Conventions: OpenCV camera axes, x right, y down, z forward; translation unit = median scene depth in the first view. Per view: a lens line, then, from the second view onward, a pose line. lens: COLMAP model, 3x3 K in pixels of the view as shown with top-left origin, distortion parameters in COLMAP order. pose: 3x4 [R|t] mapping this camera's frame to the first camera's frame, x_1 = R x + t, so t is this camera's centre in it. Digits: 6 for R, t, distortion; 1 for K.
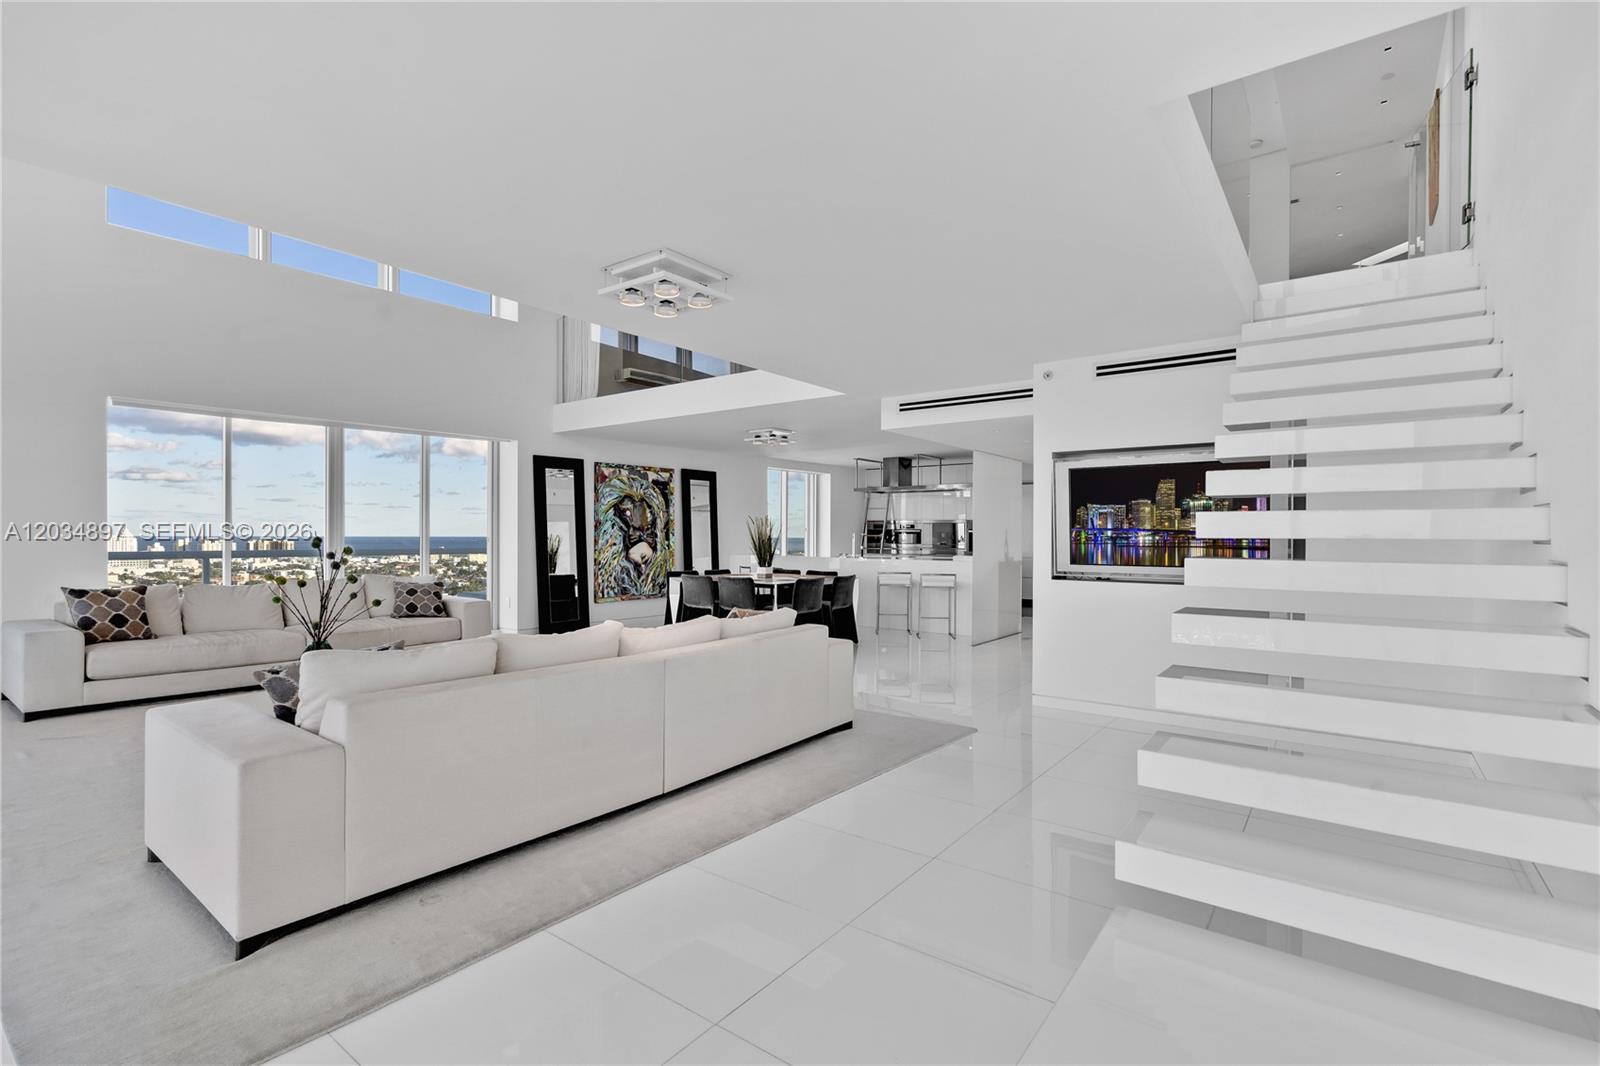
lens RADIAL K [[732.0, 0, 786.5], [0, 732.0, 537.7], [0, 0, 1]] dist [-0.000101, -0.000034]
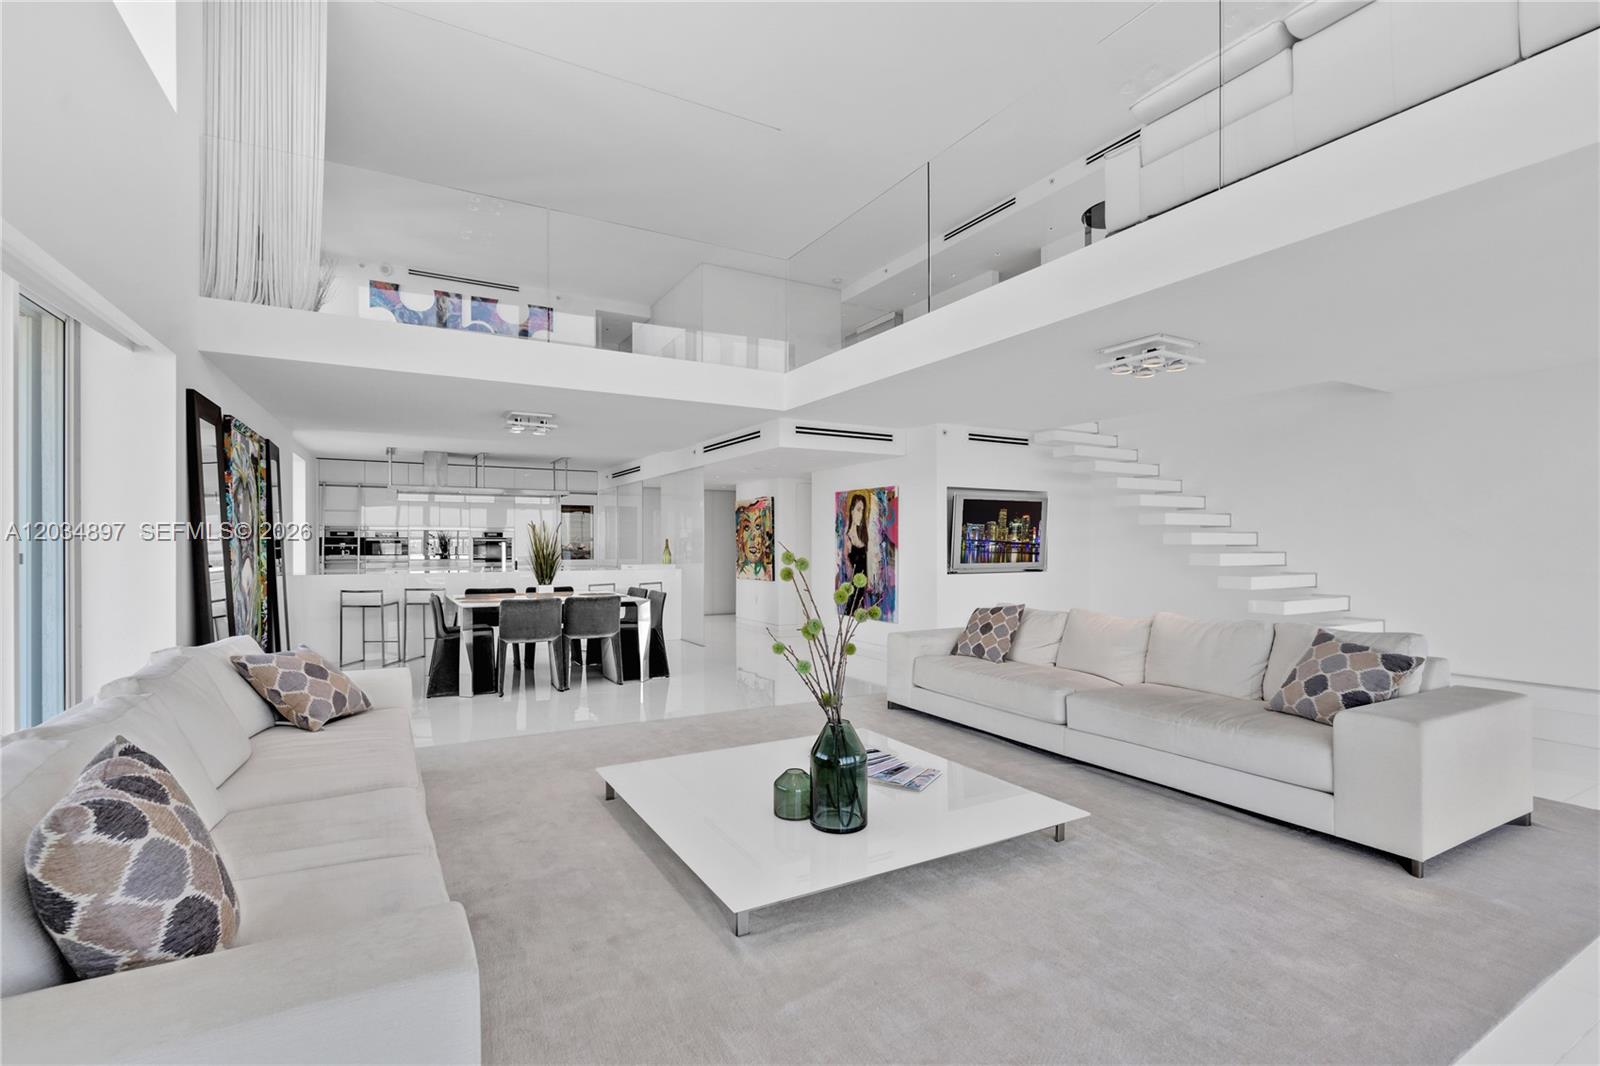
lens RADIAL K [[732.0, 0, 786.5], [0, 732.0, 537.7], [0, 0, 1]] dist [-0.000101, -0.000034]
pose [[0.402126, 0.003986, 0.915575, -1.133570], [0.006179, 0.999956, -0.007067, -0.008349], [-0.915563, 0.008499, 0.402084, 0.747088]]
